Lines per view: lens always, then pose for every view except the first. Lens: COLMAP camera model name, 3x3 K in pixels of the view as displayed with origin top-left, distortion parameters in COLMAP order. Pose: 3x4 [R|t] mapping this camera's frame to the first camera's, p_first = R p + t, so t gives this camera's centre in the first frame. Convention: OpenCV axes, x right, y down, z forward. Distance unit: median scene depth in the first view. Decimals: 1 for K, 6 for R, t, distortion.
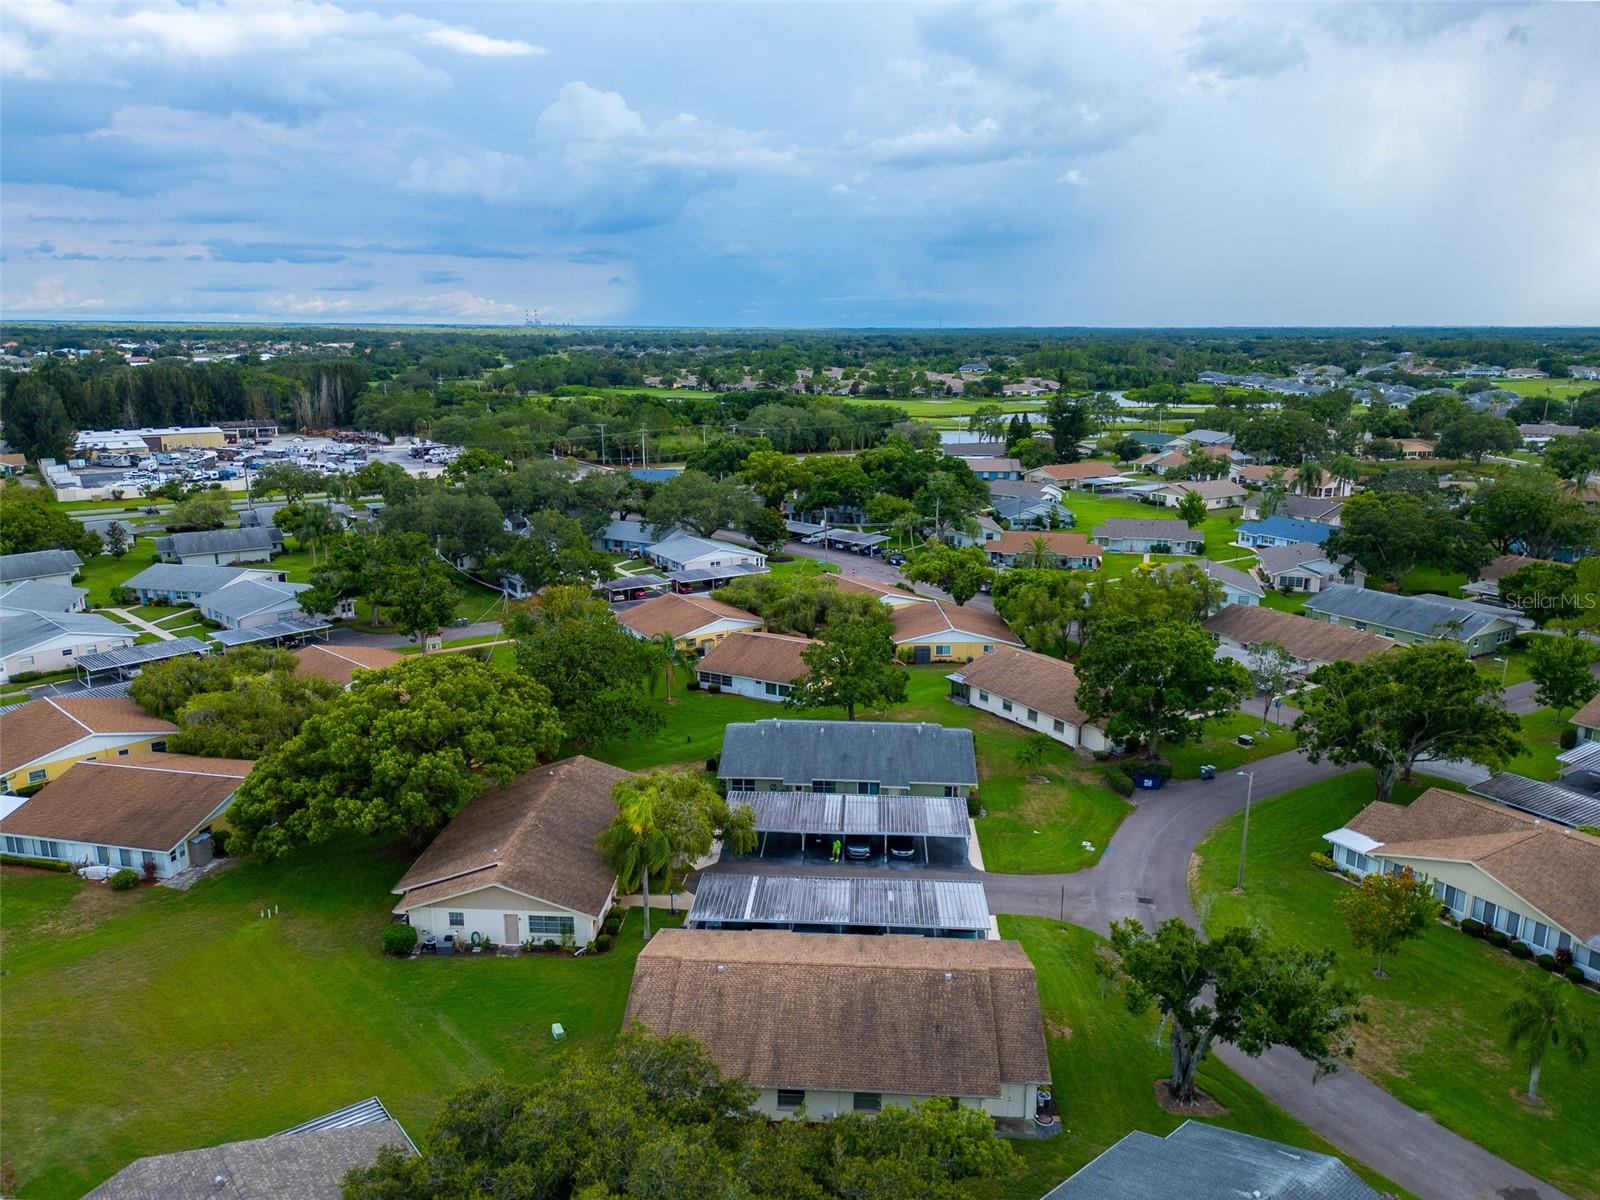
lens RADIAL K [[1145.6, 0, 800.0], [0, 1145.6, 600.0], [0, 0, 1]] dist [0.072679, -0.069533]
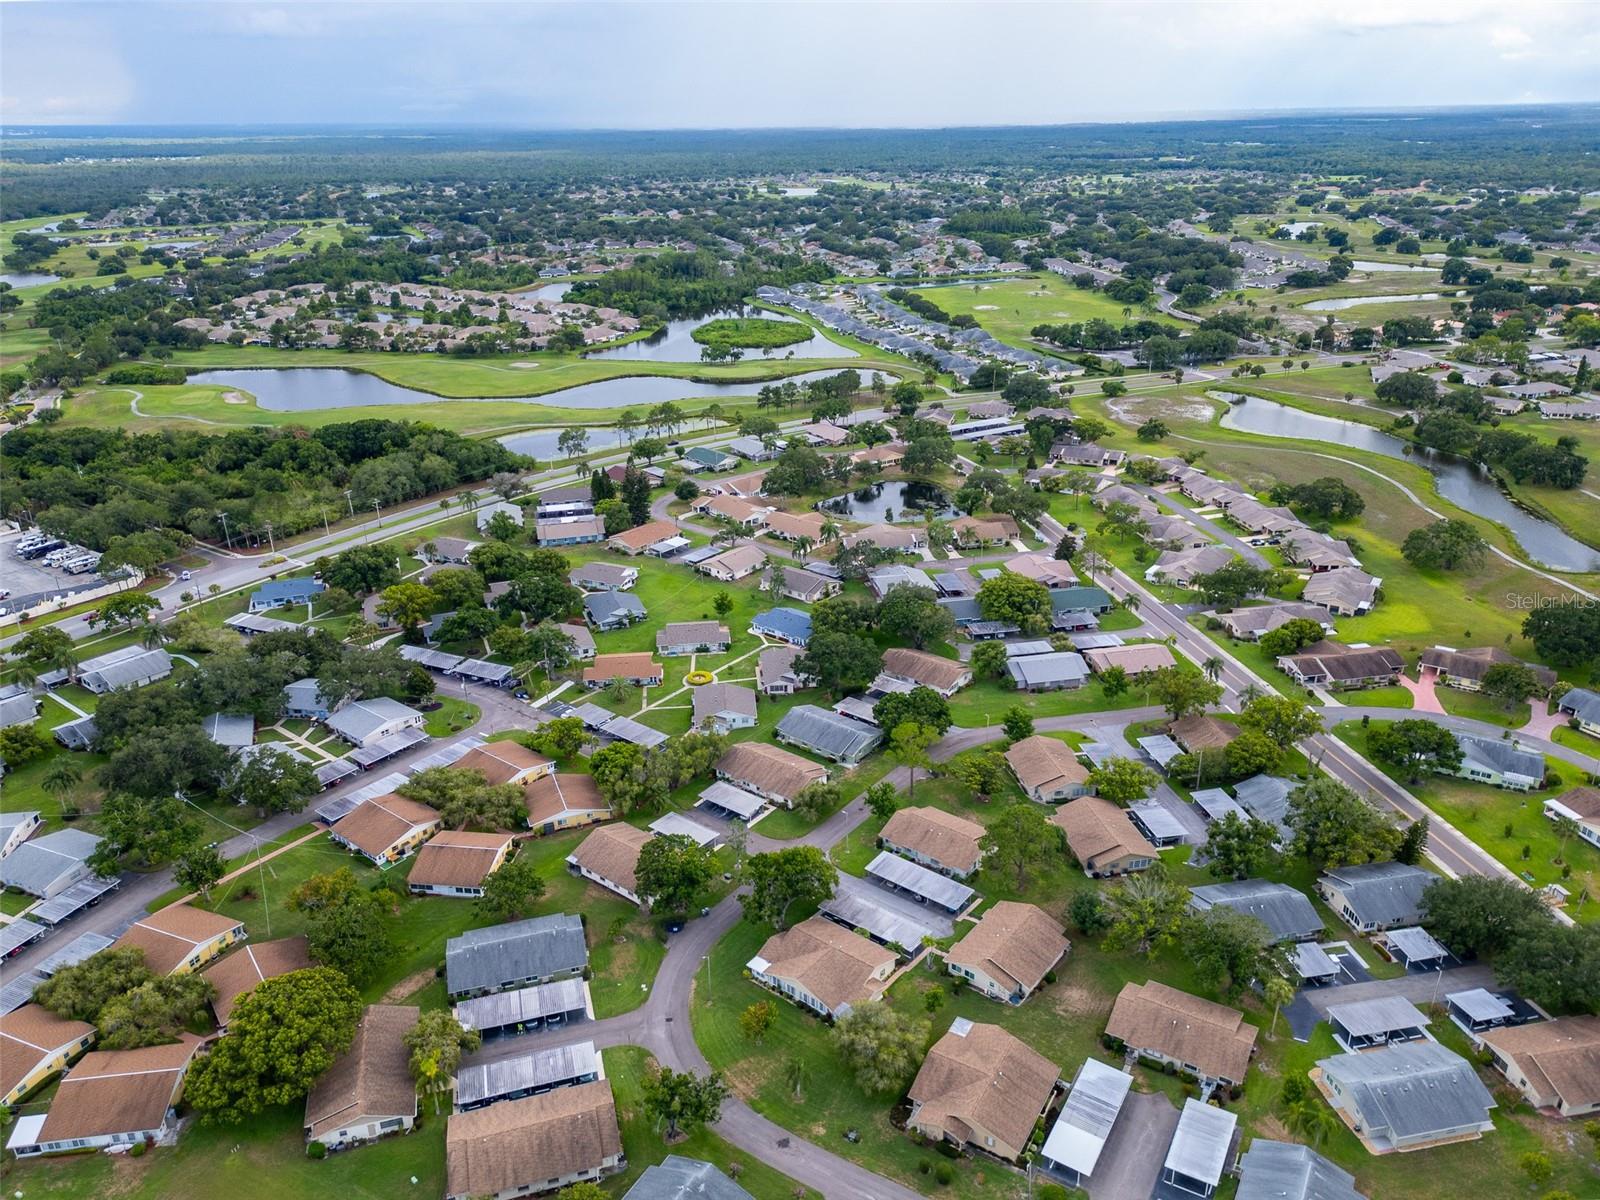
lens RADIAL K [[1145.6, 0, 800.0], [0, 1145.6, 600.0], [0, 0, 1]] dist [0.072679, -0.069533]
pose [[0.940322, -0.144546, 0.308059, -0.027524], [0.099121, 0.982388, 0.158393, -0.888312], [-0.325529, -0.118405, 0.938089, -1.090997]]
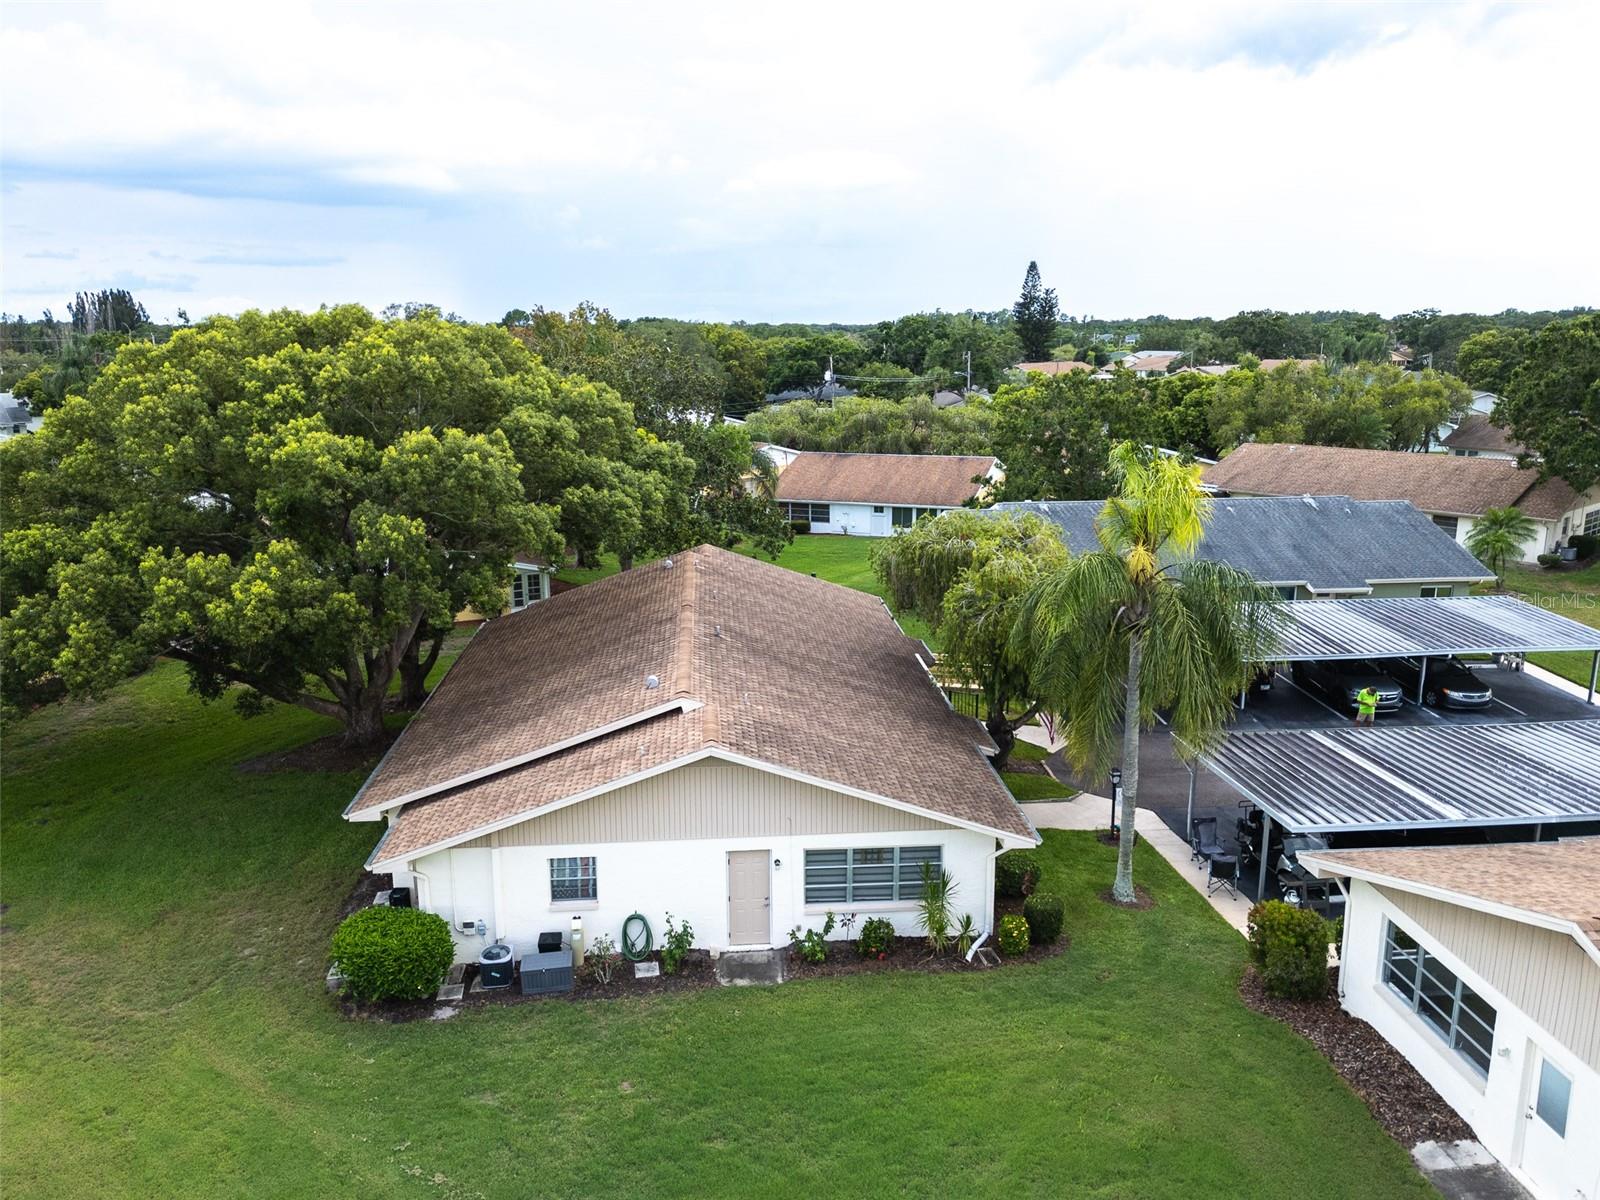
lens RADIAL K [[1145.6, 0, 800.0], [0, 1145.6, 600.0], [0, 0, 1]] dist [0.072679, -0.069533]
pose [[0.988411, -0.037974, 0.146977, -0.267155], [0.039751, 0.999168, -0.009169, 0.196201], [-0.146506, 0.014906, 0.989097, 0.649480]]
